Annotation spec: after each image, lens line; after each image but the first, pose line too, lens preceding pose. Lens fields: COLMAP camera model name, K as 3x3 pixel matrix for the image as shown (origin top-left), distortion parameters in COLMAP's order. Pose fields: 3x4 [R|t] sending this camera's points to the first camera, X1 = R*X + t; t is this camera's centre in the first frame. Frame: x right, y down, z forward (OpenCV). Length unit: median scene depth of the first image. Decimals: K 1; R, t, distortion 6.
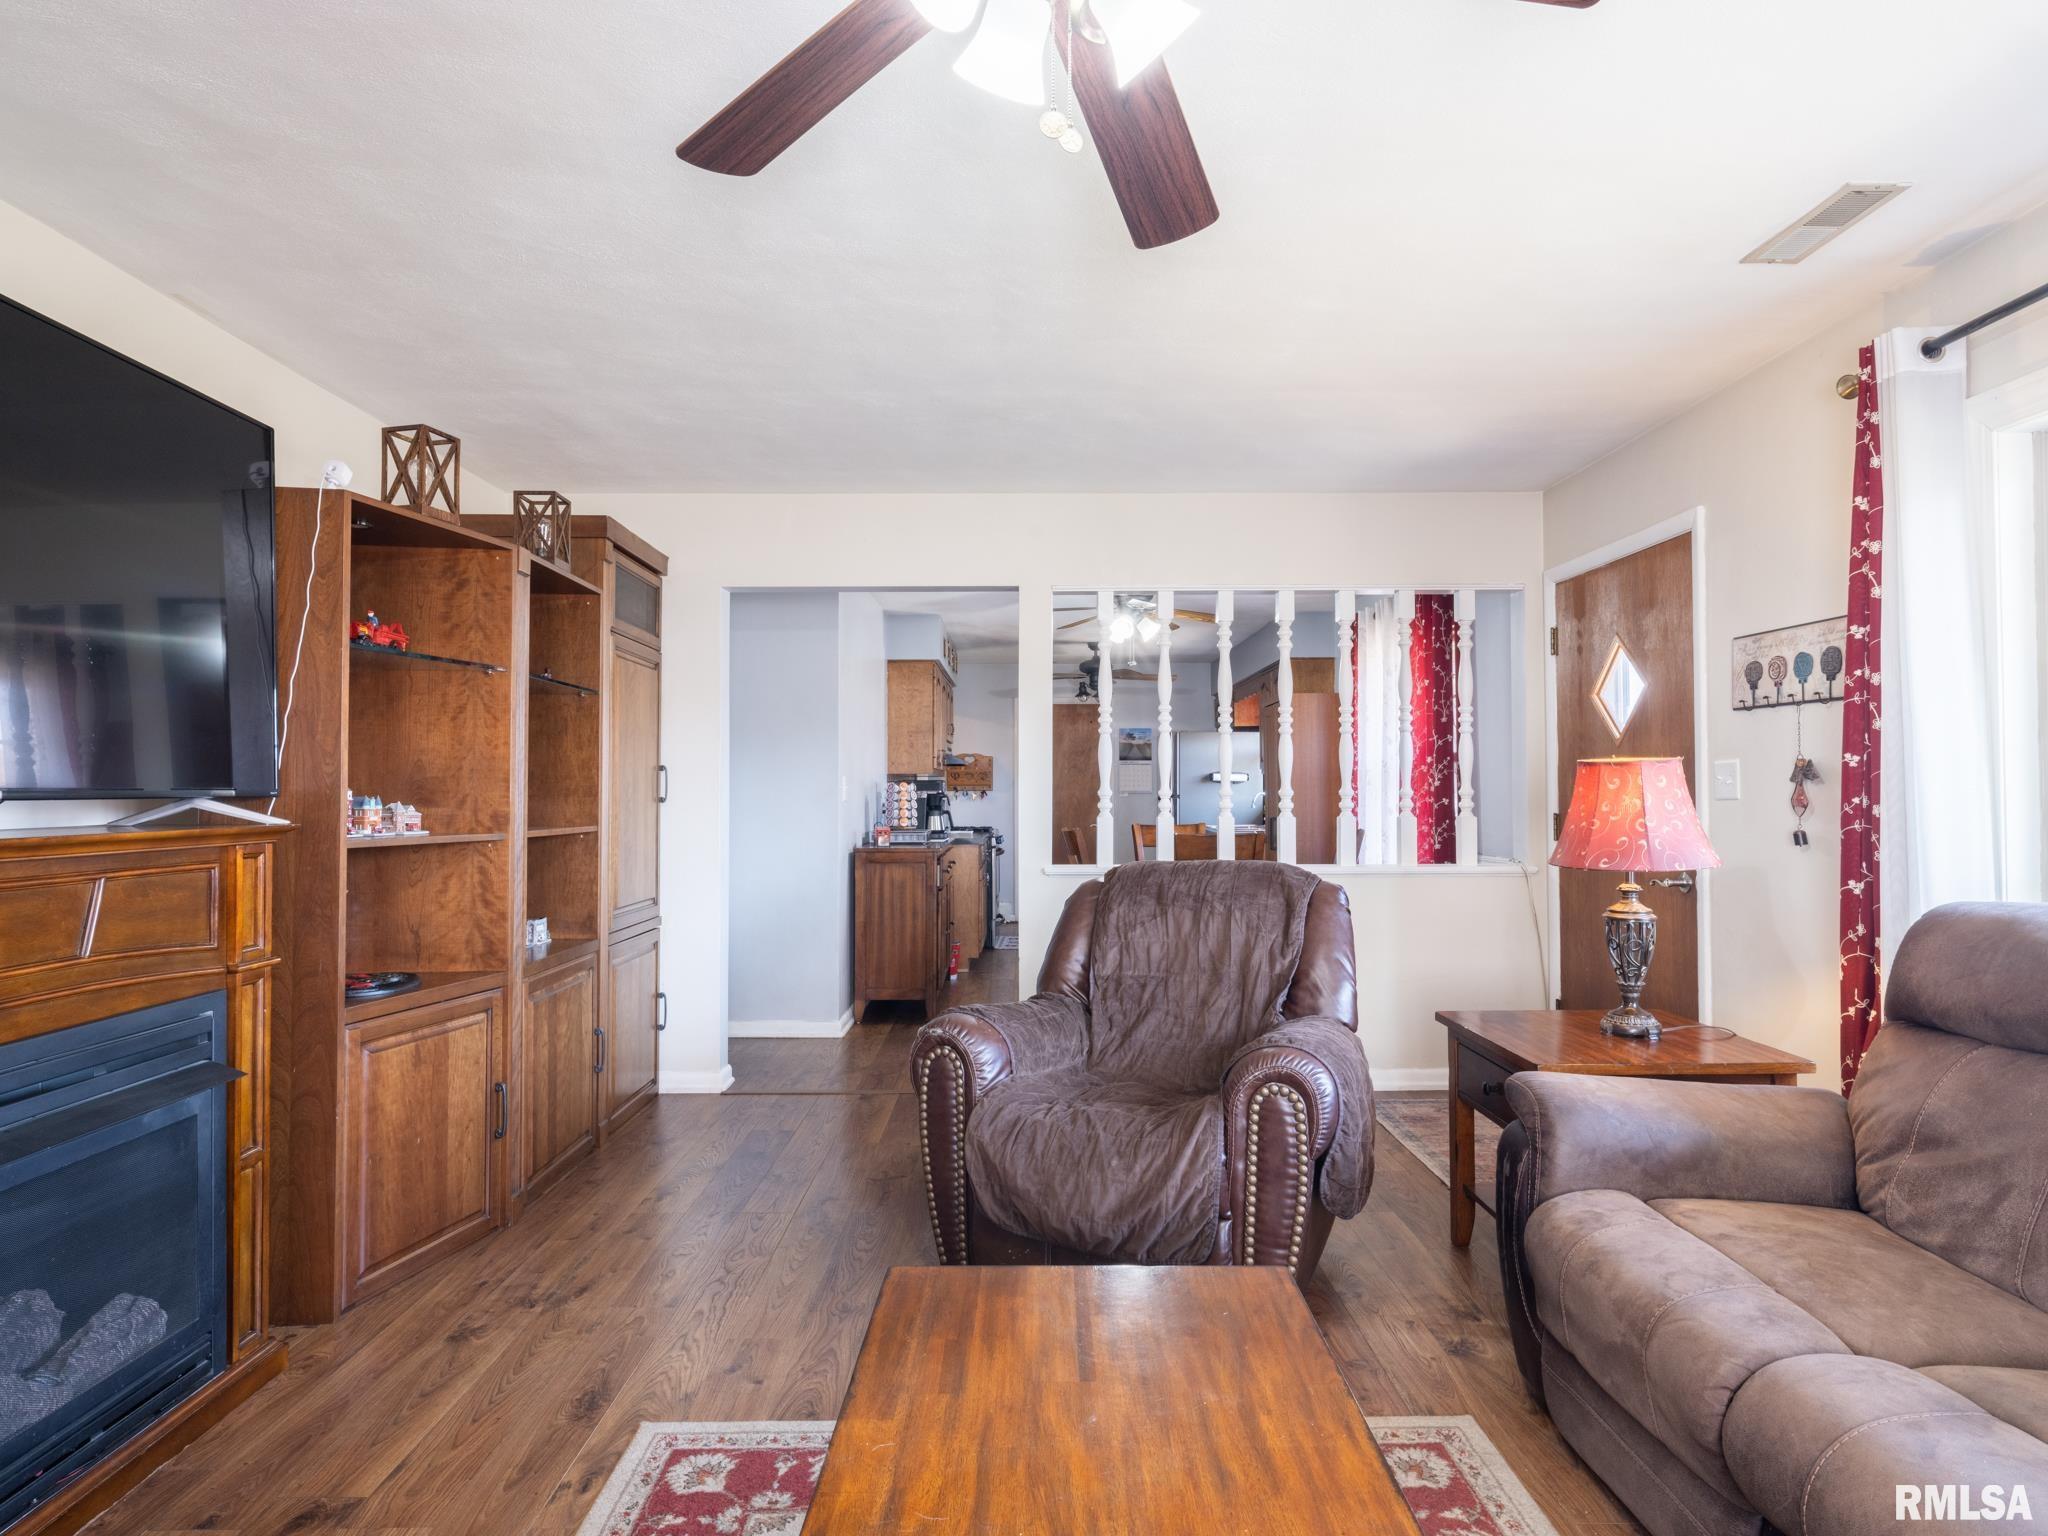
lens RADIAL K [[1122.2, 0, 1035.6], [0, 1122.2, 772.8], [0, 0, 1]] dist [0.002249, -0.001685]
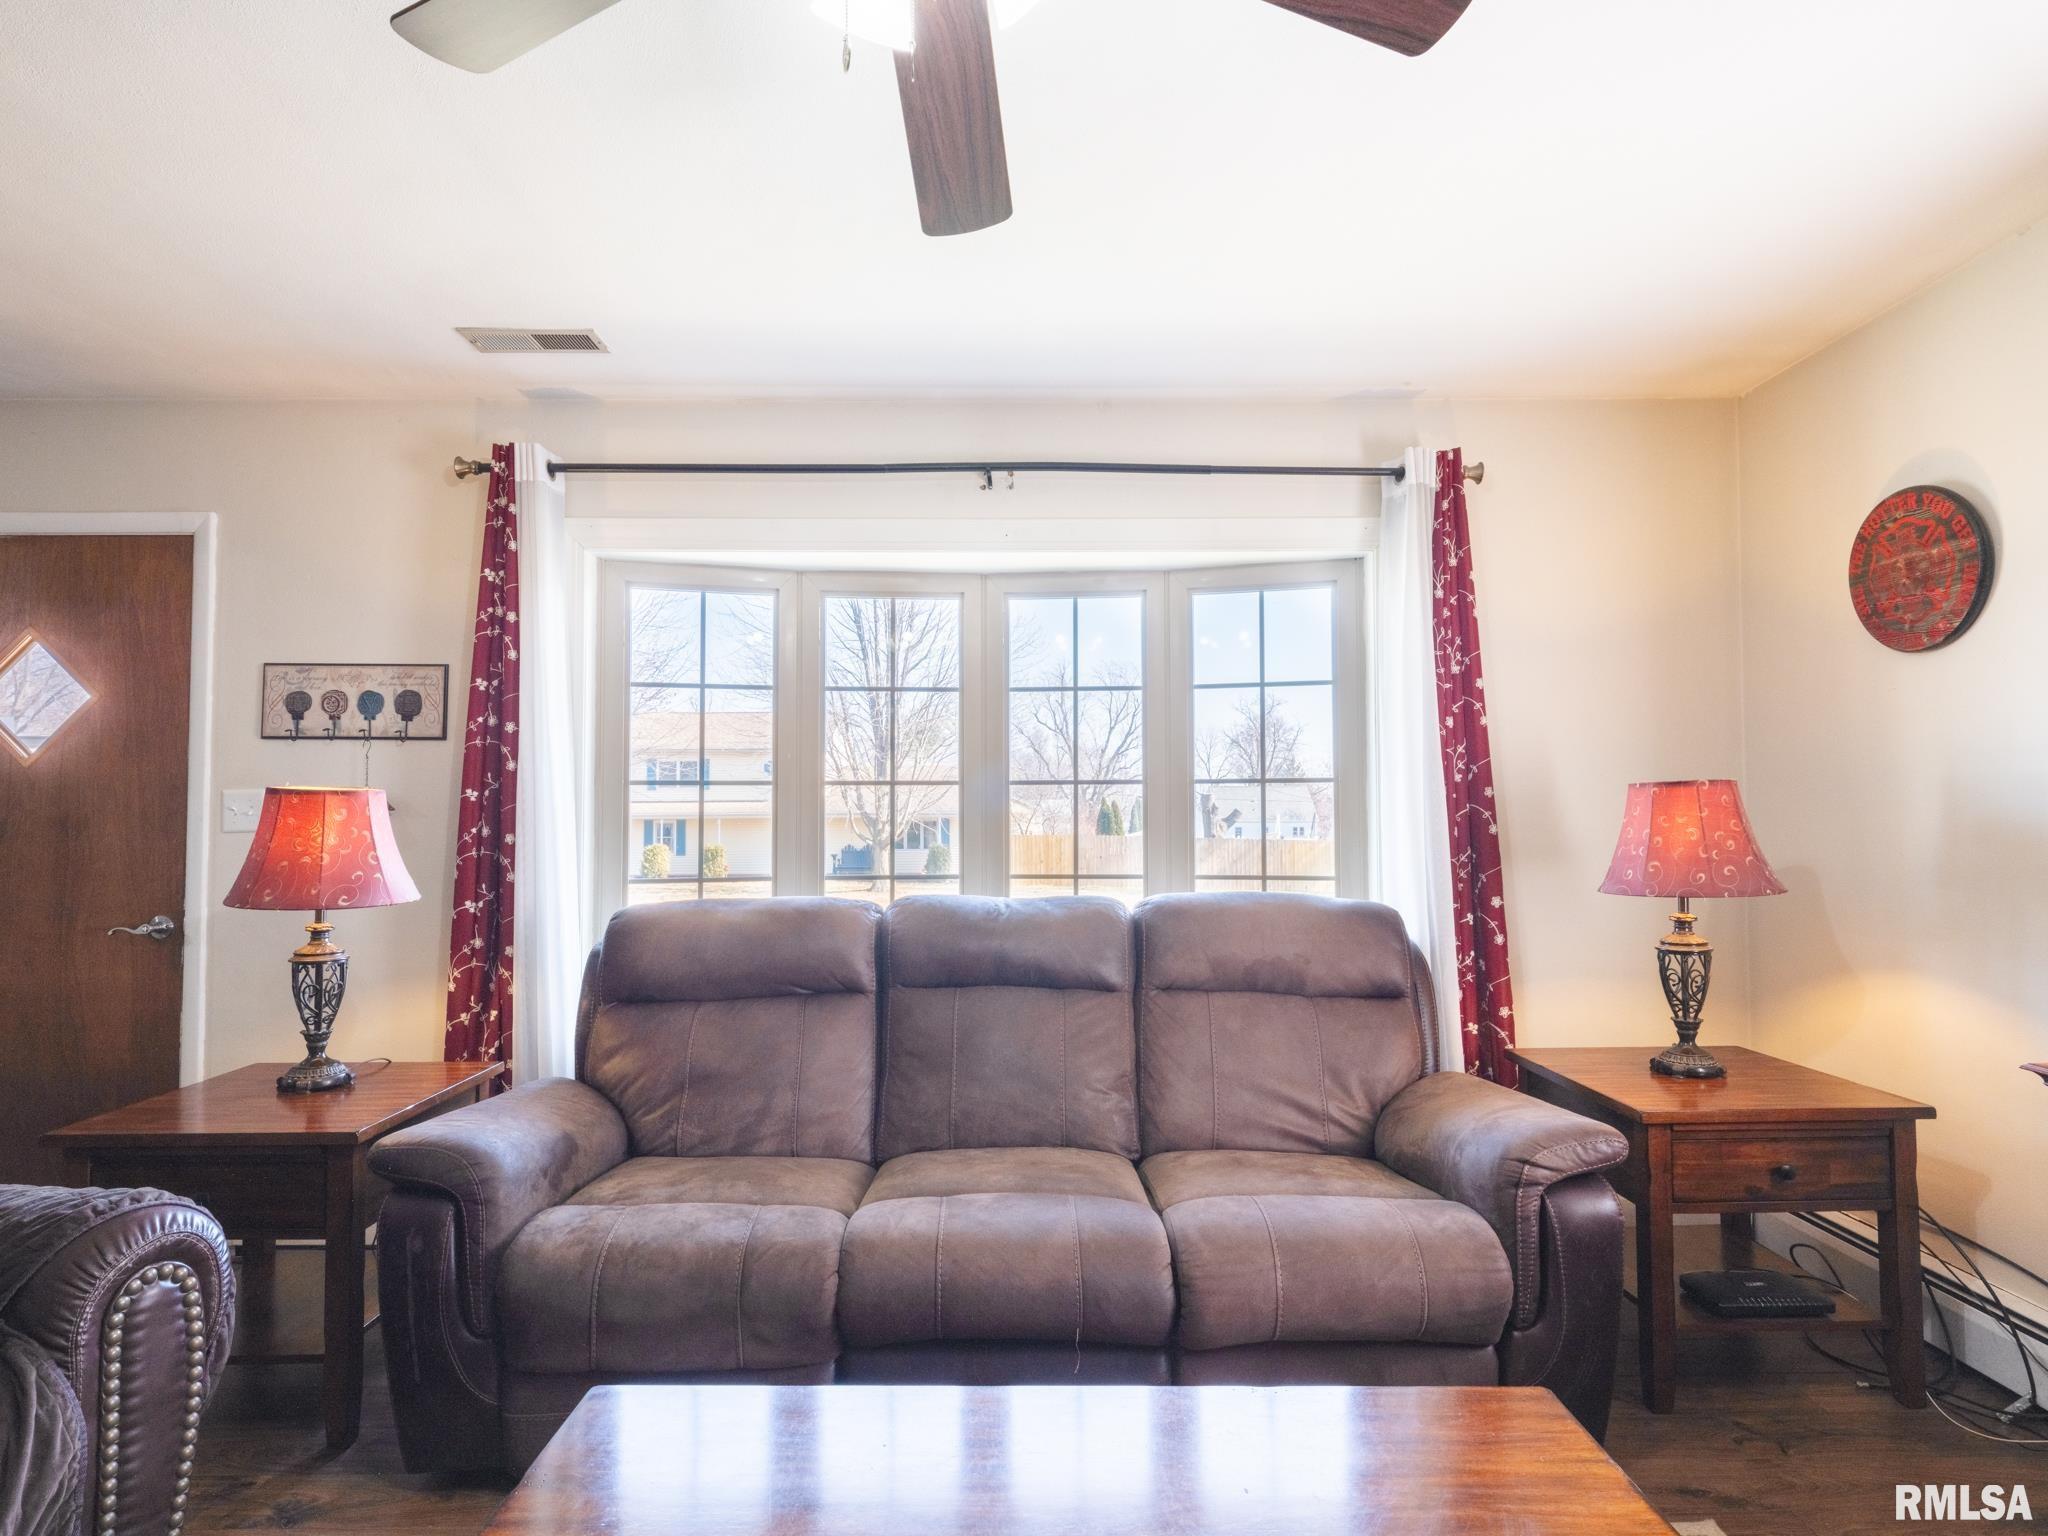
lens RADIAL K [[1110.2, 0, 1028.4], [0, 1110.2, 768.7], [0, 0, 1]] dist [0.003277, -0.000509]
pose [[-0.000596, 0.047652, 0.998864, -0.370730], [-0.012435, 0.998786, -0.047656, 0.008101], [-0.999923, -0.012449, -0.000003, 0.398845]]
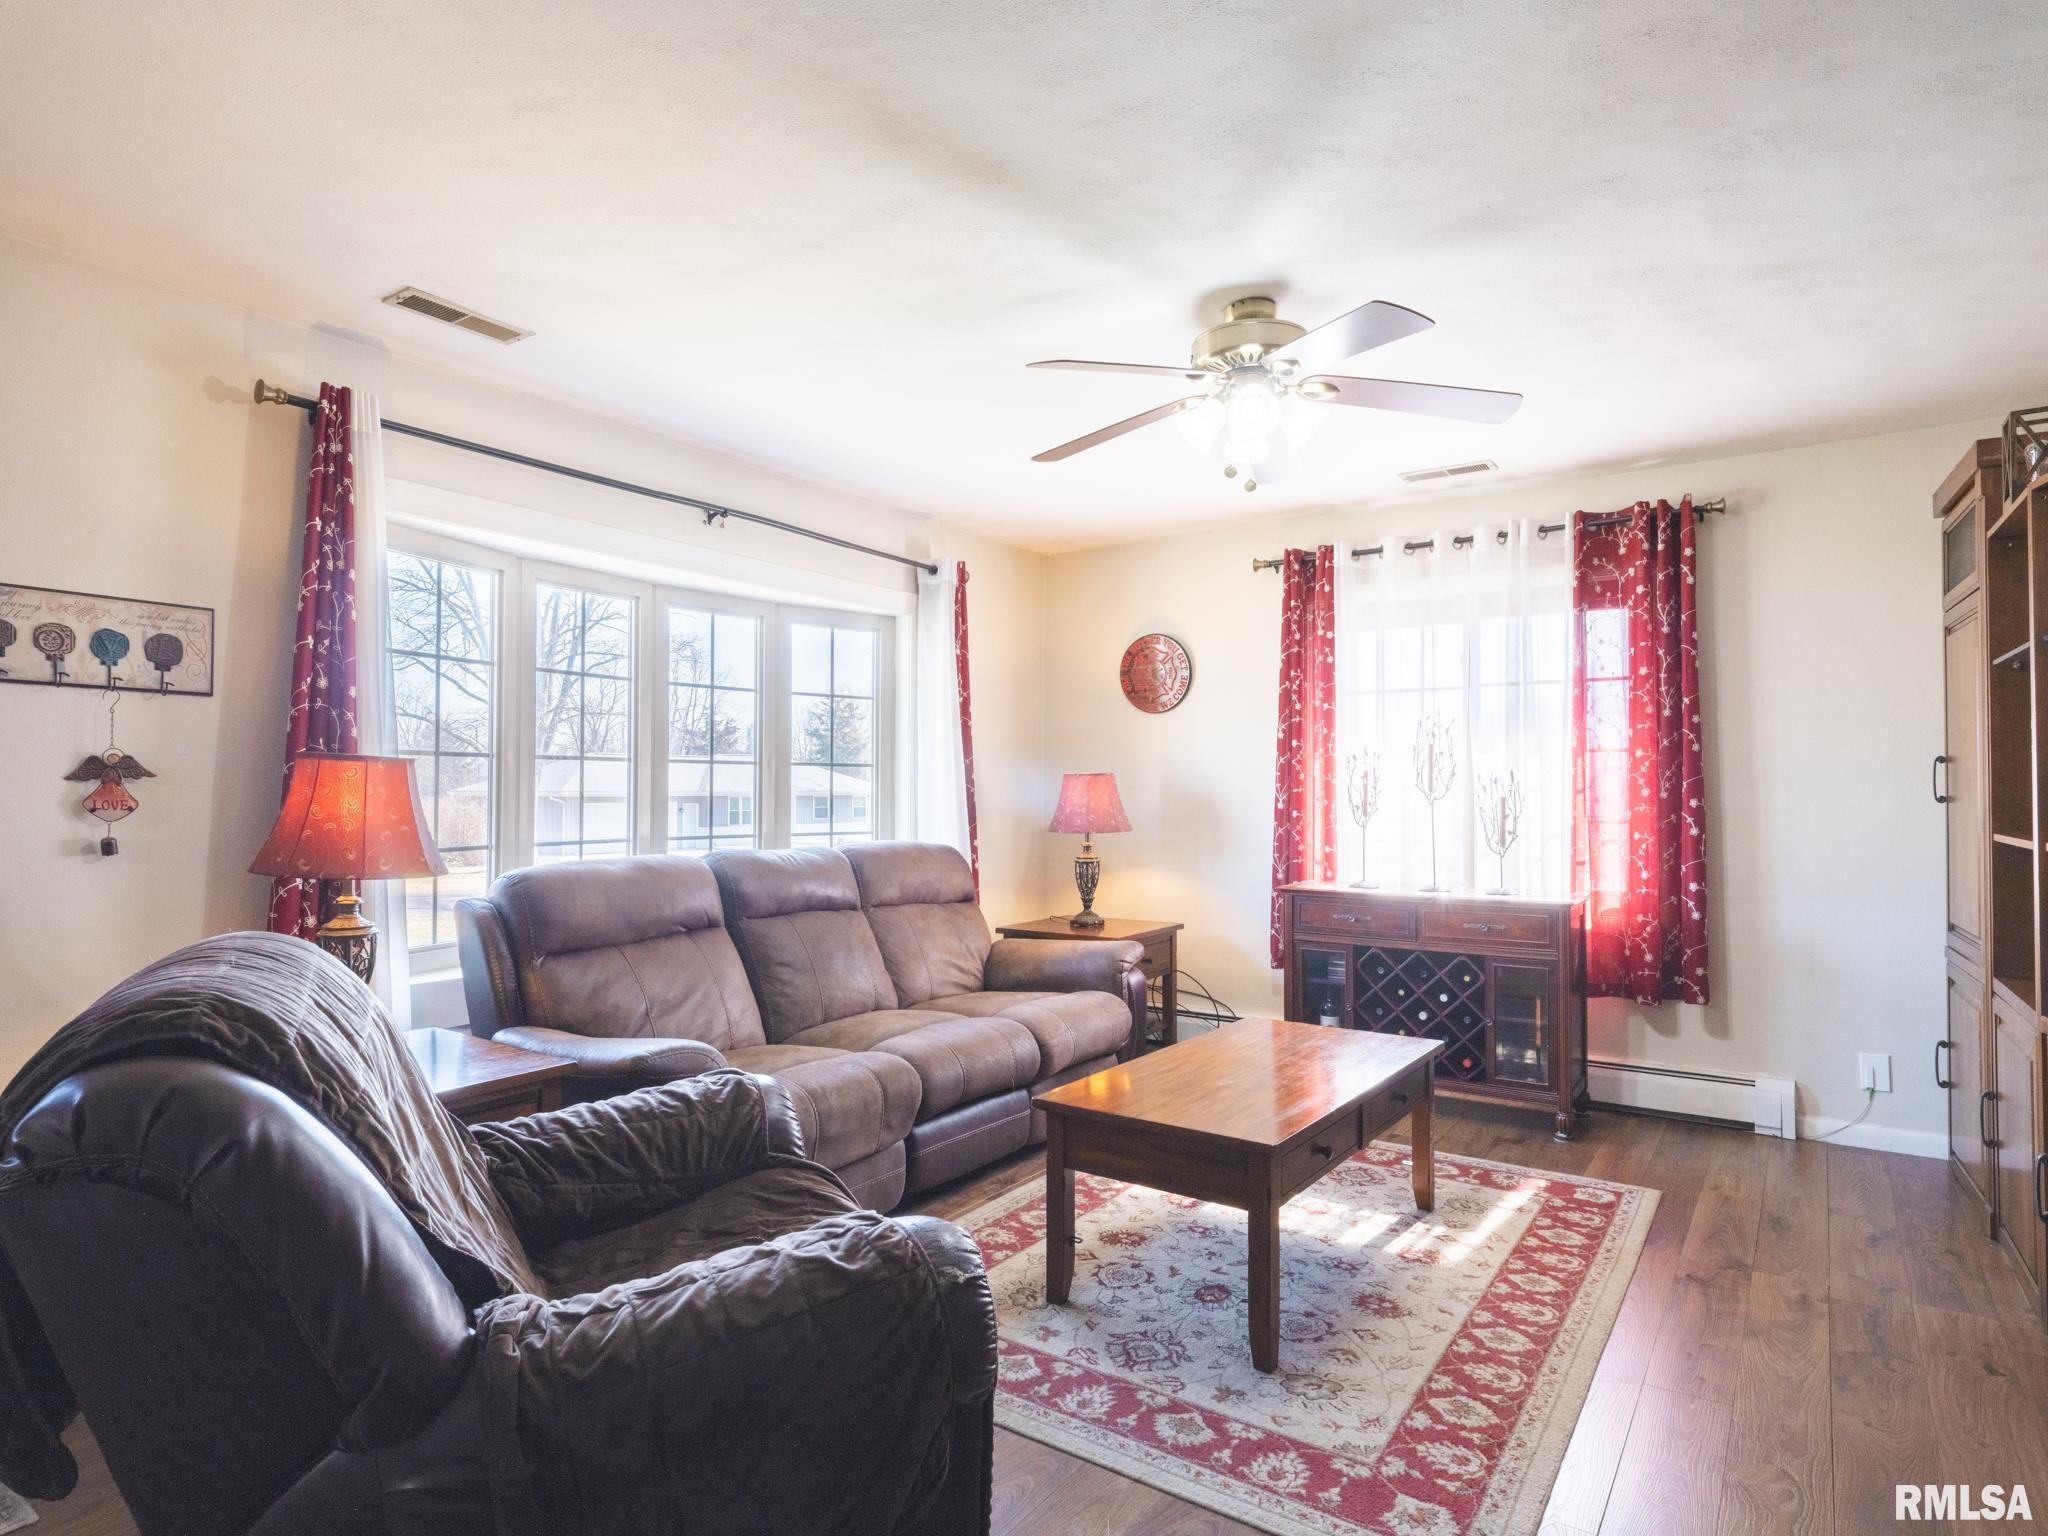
lens RADIAL K [[1137.5, 0, 1000.3], [0, 1137.5, 777.7], [0, 0, 1]] dist [0.001188, -0.001093]
pose [[-0.806504, 0.008621, 0.591166, -0.395074], [-0.009441, 0.999578, -0.027457, 0.024417], [-0.591154, -0.027726, -0.806082, 1.352097]]
